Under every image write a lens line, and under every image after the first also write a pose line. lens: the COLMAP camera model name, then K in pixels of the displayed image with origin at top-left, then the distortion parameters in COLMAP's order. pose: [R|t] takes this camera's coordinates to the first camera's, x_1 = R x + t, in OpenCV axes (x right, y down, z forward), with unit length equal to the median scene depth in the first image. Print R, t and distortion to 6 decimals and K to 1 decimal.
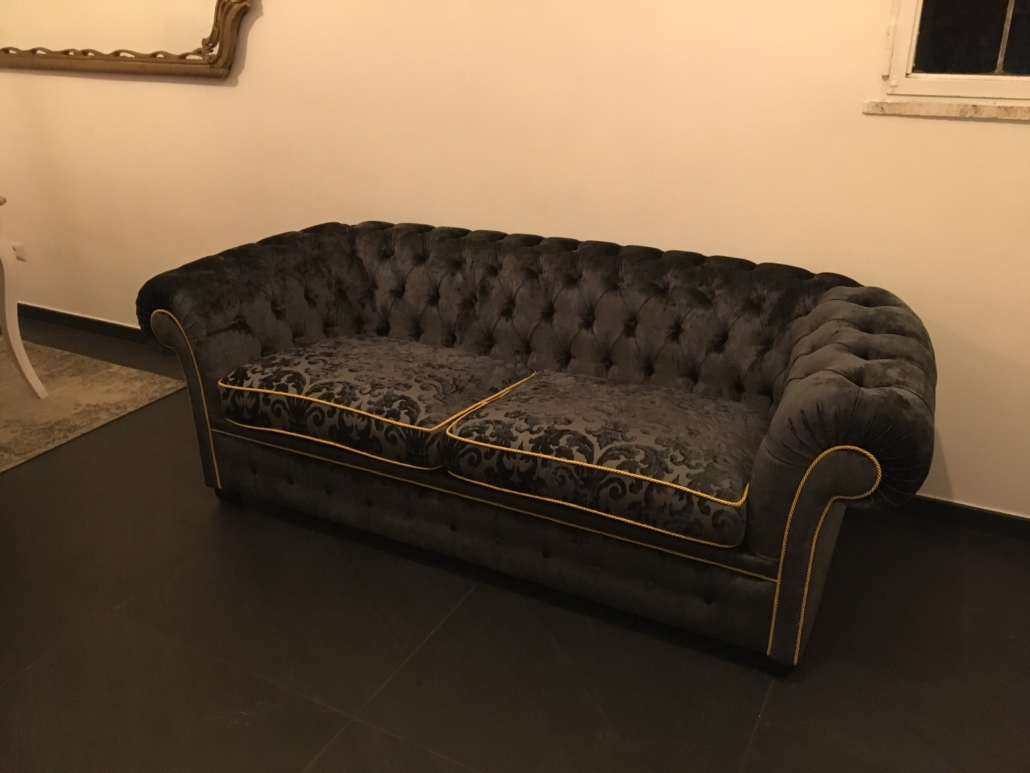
lens RADIAL K [[871.7, 0, 515.0], [0, 871.7, 386.5], [0, 0, 1]] dist [0.082445, -0.103376]
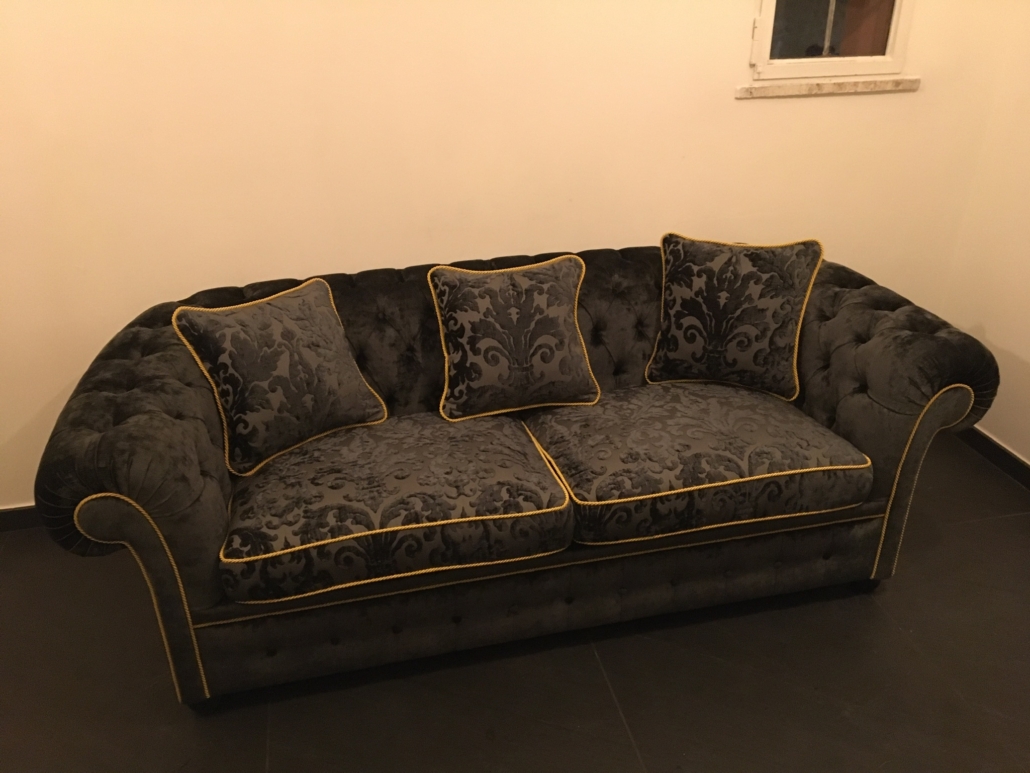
lens RADIAL K [[871.7, 0, 515.0], [0, 871.7, 386.5], [0, 0, 1]] dist [0.082445, -0.103376]
pose [[0.751580, -0.293721, 0.590640, -0.552994], [0.262995, 0.954579, 0.140049, -0.181464], [-0.604948, 0.050077, 0.794689, 0.287067]]
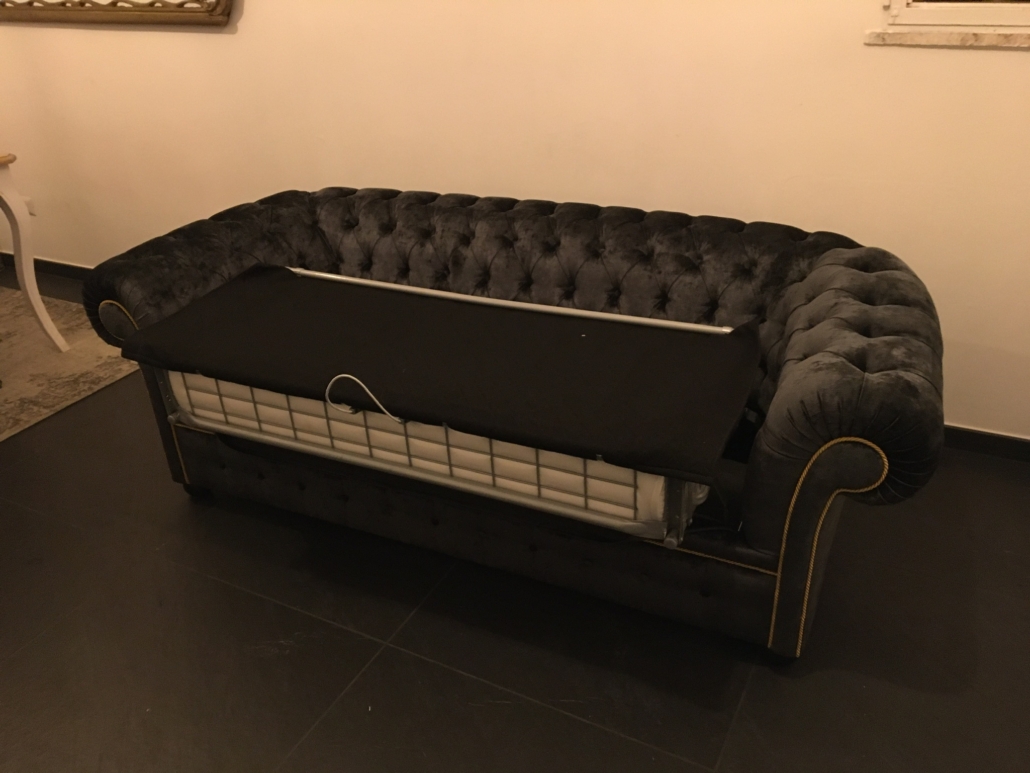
lens RADIAL K [[871.7, 0, 515.0], [0, 871.7, 386.5], [0, 0, 1]] dist [0.082445, -0.103376]
pose [[0.998911, -0.044775, 0.013115, 0.009686], [0.043577, 0.995793, 0.080604, -0.054573], [-0.016669, -0.079945, 0.996660, 0.060692]]
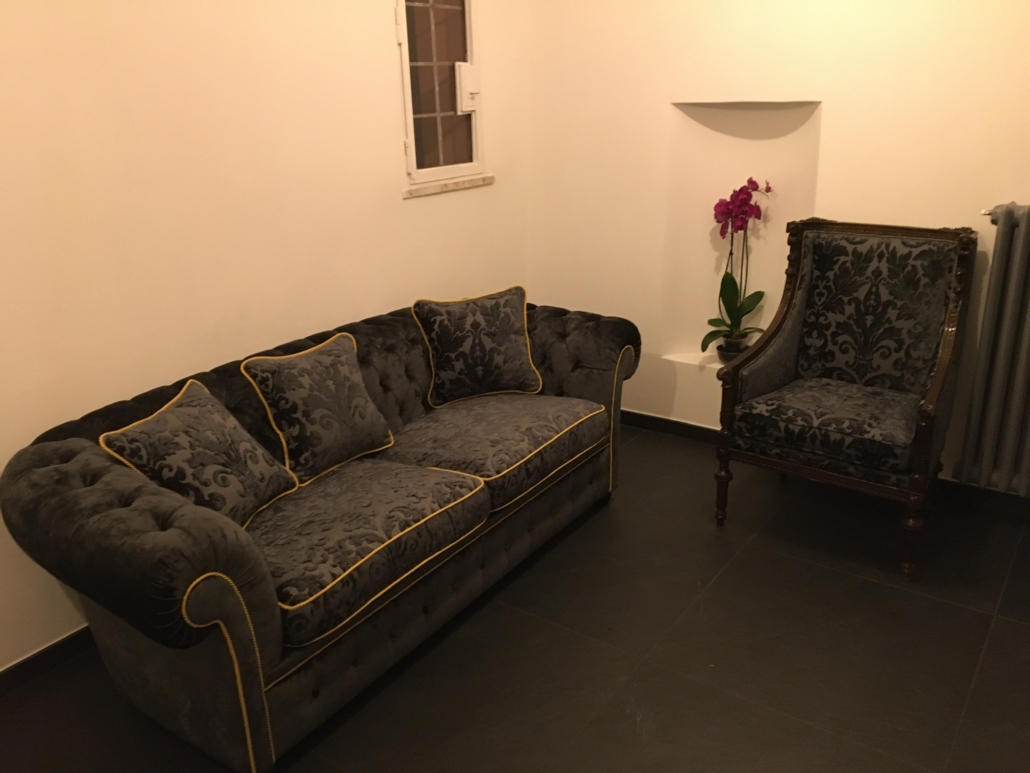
lens RADIAL K [[850.8, 0, 517.3], [0, 850.8, 410.3], [0, 0, 1]] dist [0.076779, -0.091997]
pose [[0.120882, -0.349496, 0.929107, -1.005087], [0.429089, 0.862408, 0.268580, -0.291505], [-0.895137, 0.366203, 0.254215, 0.560592]]
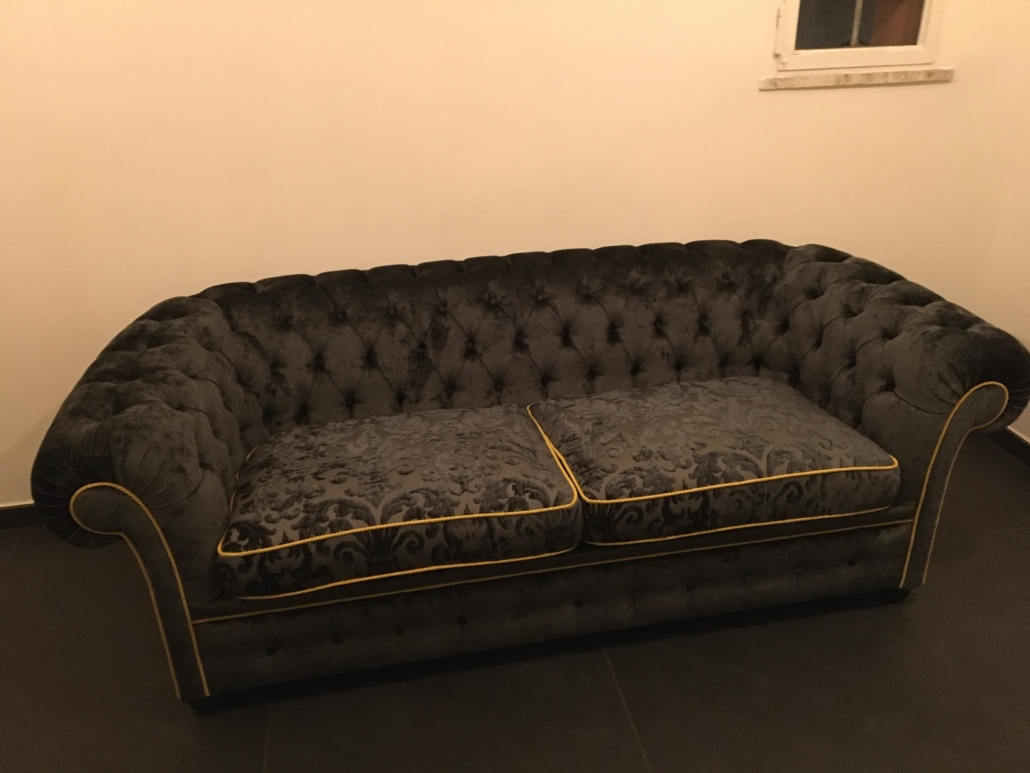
lens RADIAL K [[871.7, 0, 515.0], [0, 871.7, 386.5], [0, 0, 1]] dist [0.082445, -0.103376]
pose [[0.779060, -0.279316, 0.561292, -0.522980], [0.262421, 0.958353, 0.112673, -0.153364], [-0.569387, 0.059516, 0.819912, 0.290206]]
